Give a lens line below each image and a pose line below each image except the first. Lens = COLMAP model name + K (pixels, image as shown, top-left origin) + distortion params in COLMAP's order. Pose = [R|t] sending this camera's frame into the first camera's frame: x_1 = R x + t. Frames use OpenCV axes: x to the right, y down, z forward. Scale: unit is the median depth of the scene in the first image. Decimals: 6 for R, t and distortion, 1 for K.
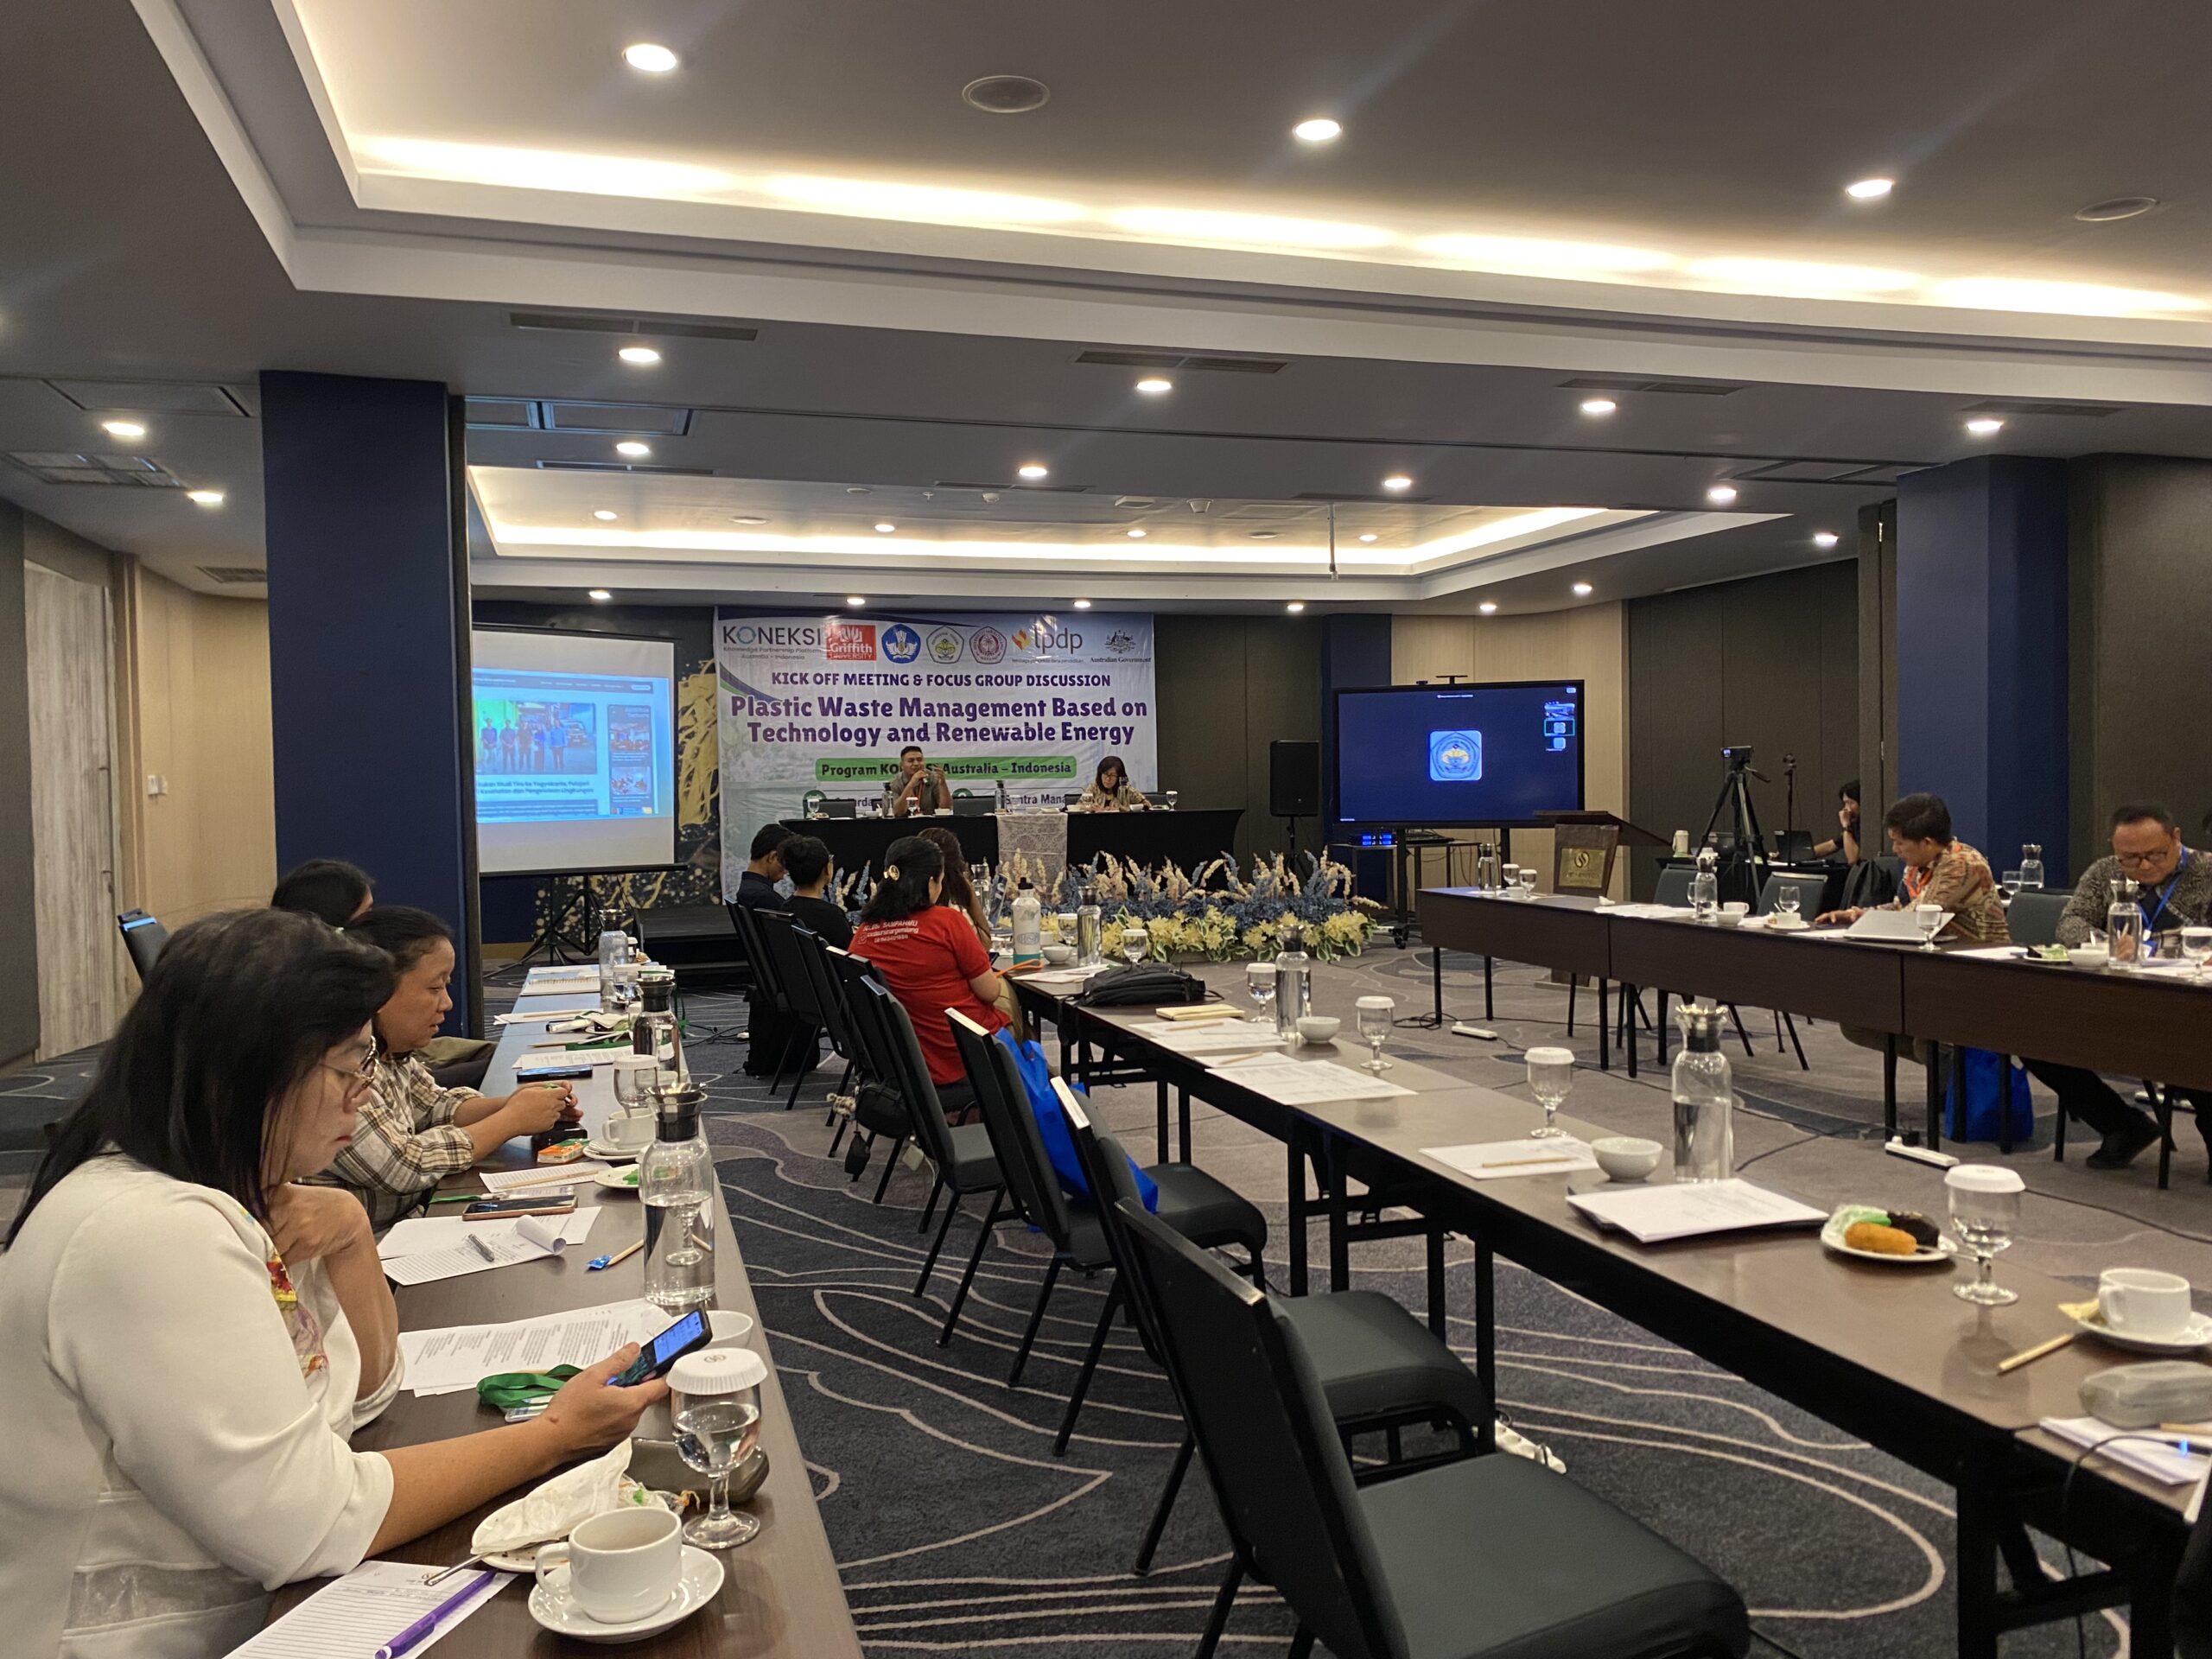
lens RADIAL K [[1610.0, 0, 1098.9], [0, 1610.0, 821.3], [0, 0, 1]] dist [0.127836, -0.324944]
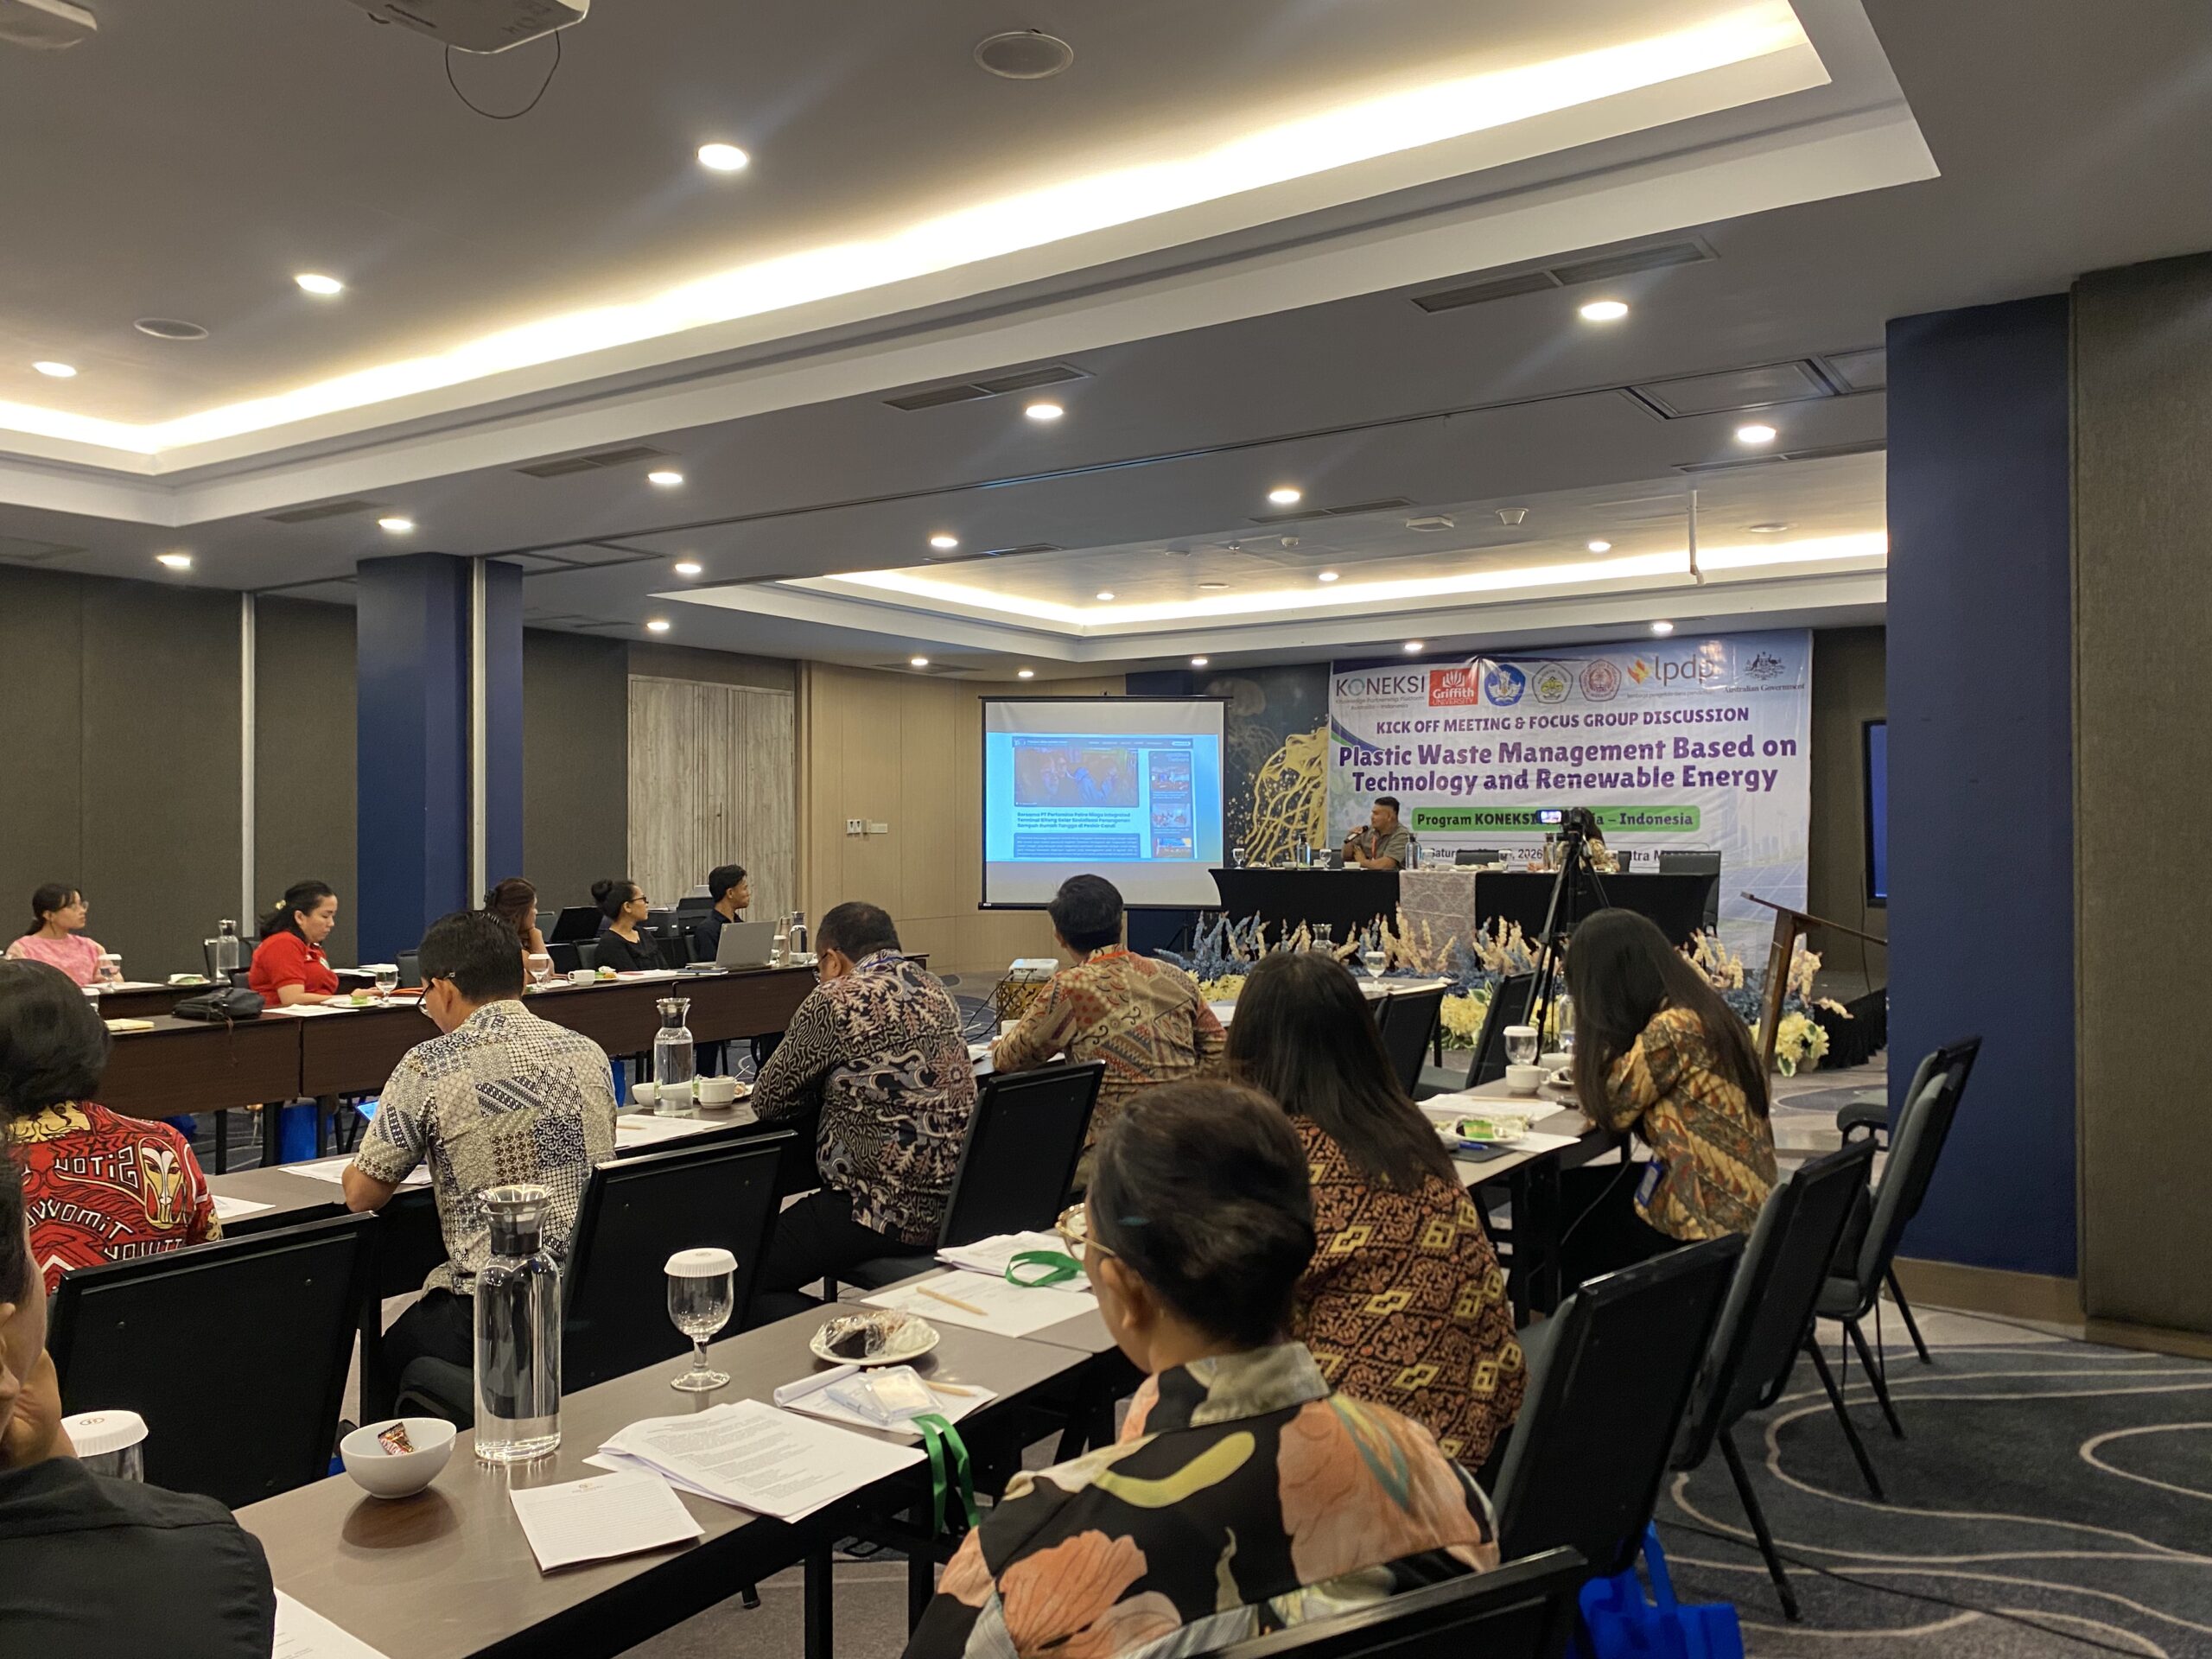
lens RADIAL K [[1610.0, 0, 1098.9], [0, 1610.0, 821.3], [0, 0, 1]] dist [0.127836, -0.324944]
pose [[0.627059, 0.012168, -0.778877, 0.469291], [-0.029733, 0.999523, -0.008323, -0.016434], [0.778404, 0.028378, 0.627122, 0.231599]]
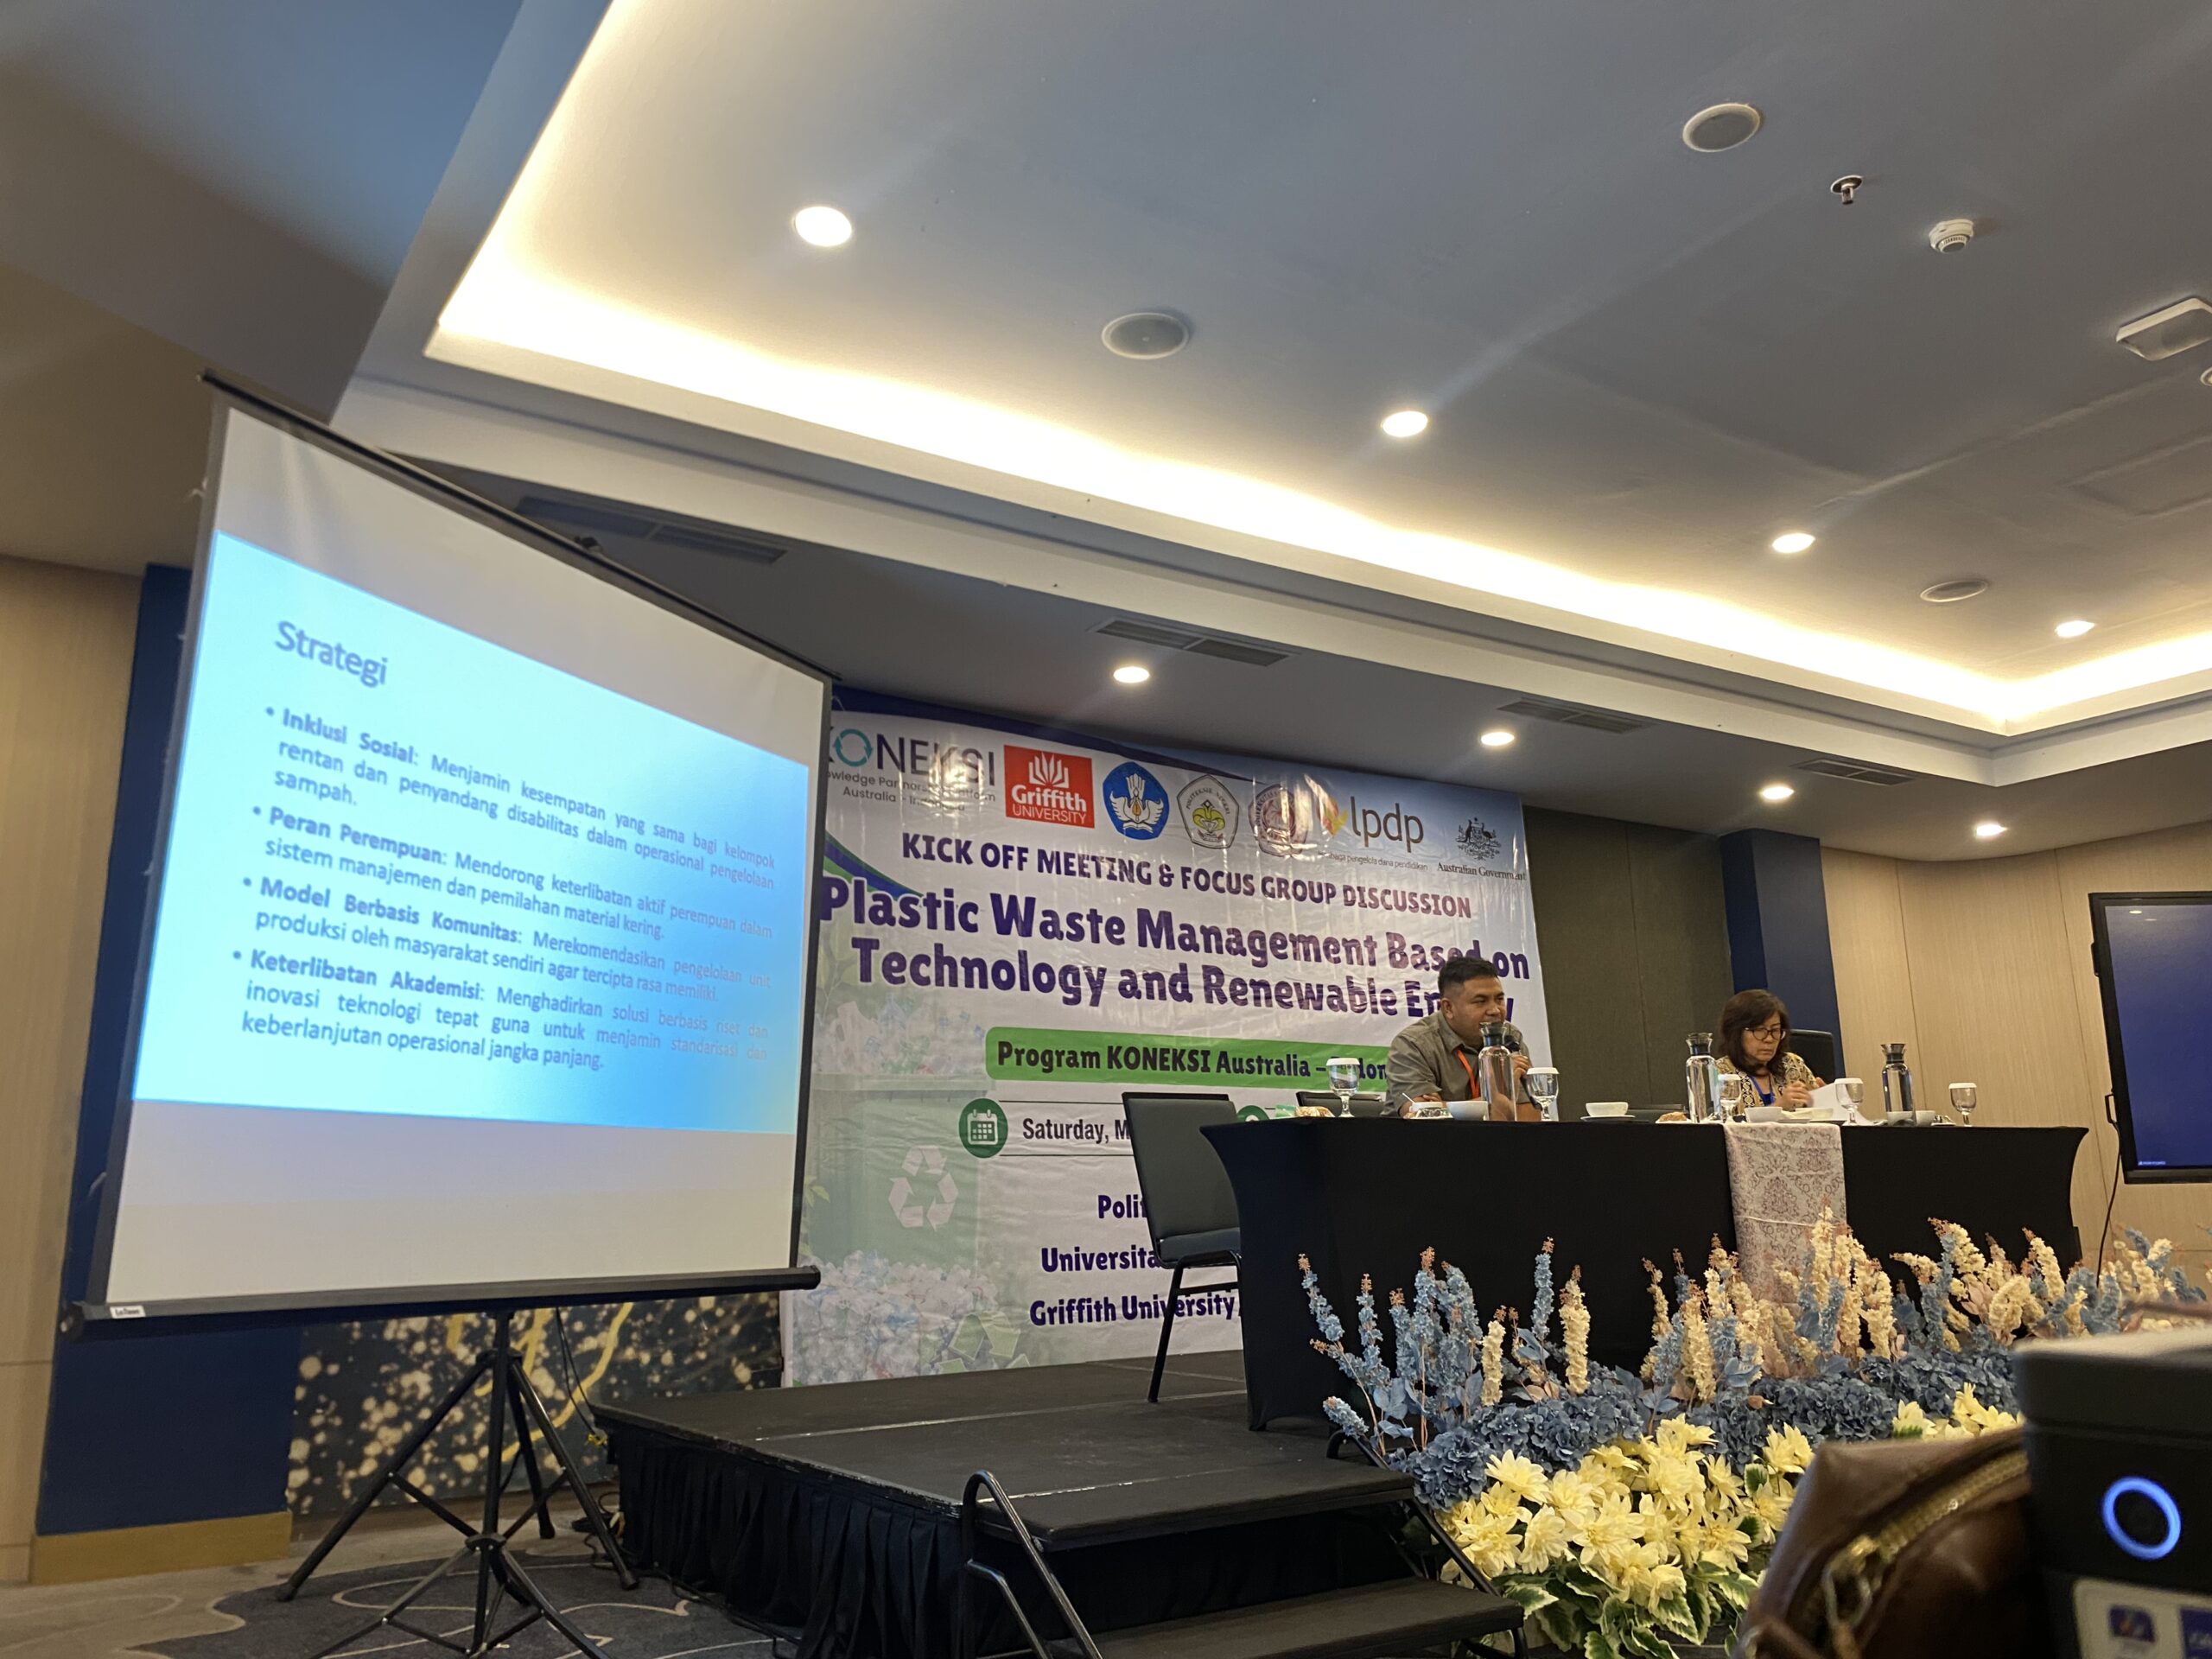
lens RADIAL K [[1681.7, 0, 1106.9], [0, 1681.7, 806.7], [0, 0, 1]] dist [0.071978, -0.105709]
pose [[0.957941, 0.063827, 0.279777, -0.275496], [0.011087, 0.965991, -0.258337, 0.022891], [-0.286751, 0.250574, 0.924655, 0.540562]]
